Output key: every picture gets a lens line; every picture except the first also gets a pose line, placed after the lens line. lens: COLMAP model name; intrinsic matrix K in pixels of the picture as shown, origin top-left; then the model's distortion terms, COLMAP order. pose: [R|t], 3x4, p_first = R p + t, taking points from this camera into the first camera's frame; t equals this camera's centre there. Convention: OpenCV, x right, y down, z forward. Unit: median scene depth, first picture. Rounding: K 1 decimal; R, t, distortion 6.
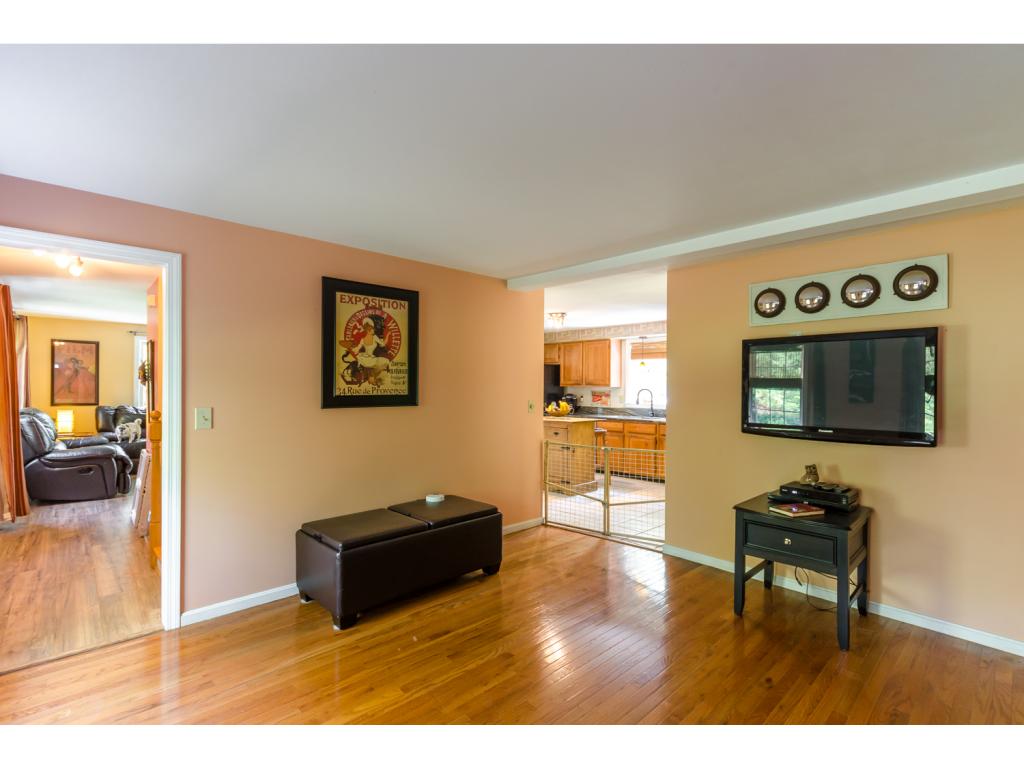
lens RADIAL K [[476.2, 0, 516.4], [0, 476.2, 386.4], [0, 0, 1]] dist [0.001627, -0.001442]
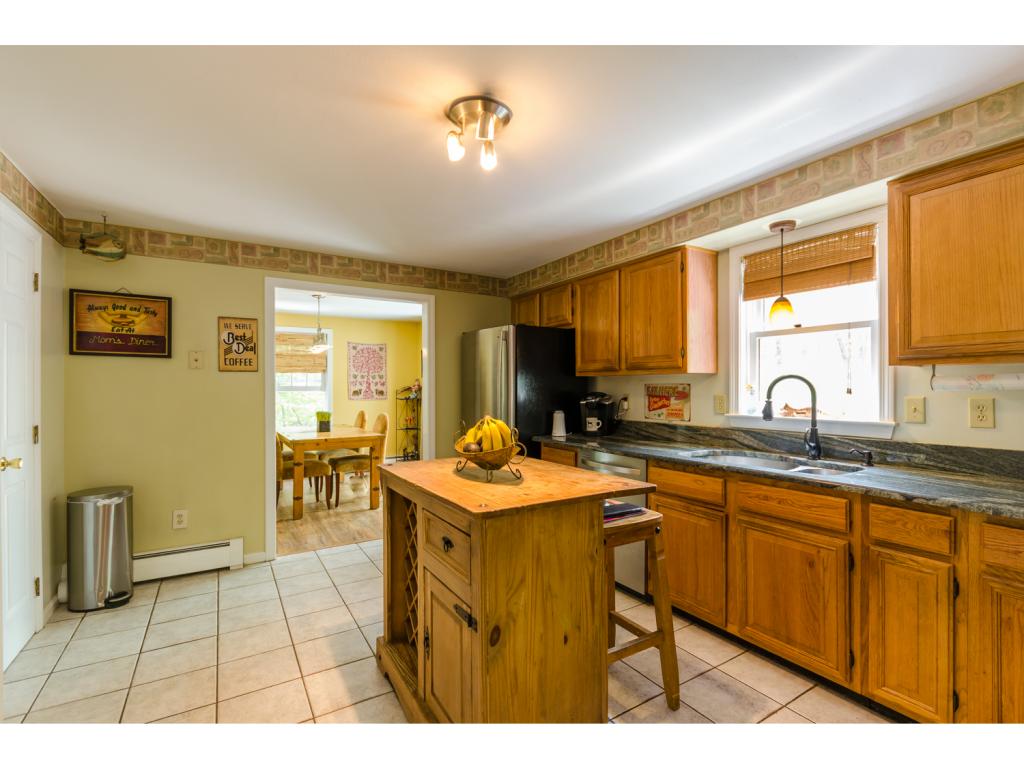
lens RADIAL K [[476.2, 0, 518.1], [0, 476.2, 388.6], [0, 0, 1]] dist [0.001627, -0.001442]
pose [[0.981648, -0.010598, -0.190407, 0.137302], [0.010975, 0.999939, 0.000928, 0.011653], [0.190386, -0.003001, 0.981705, 0.602238]]
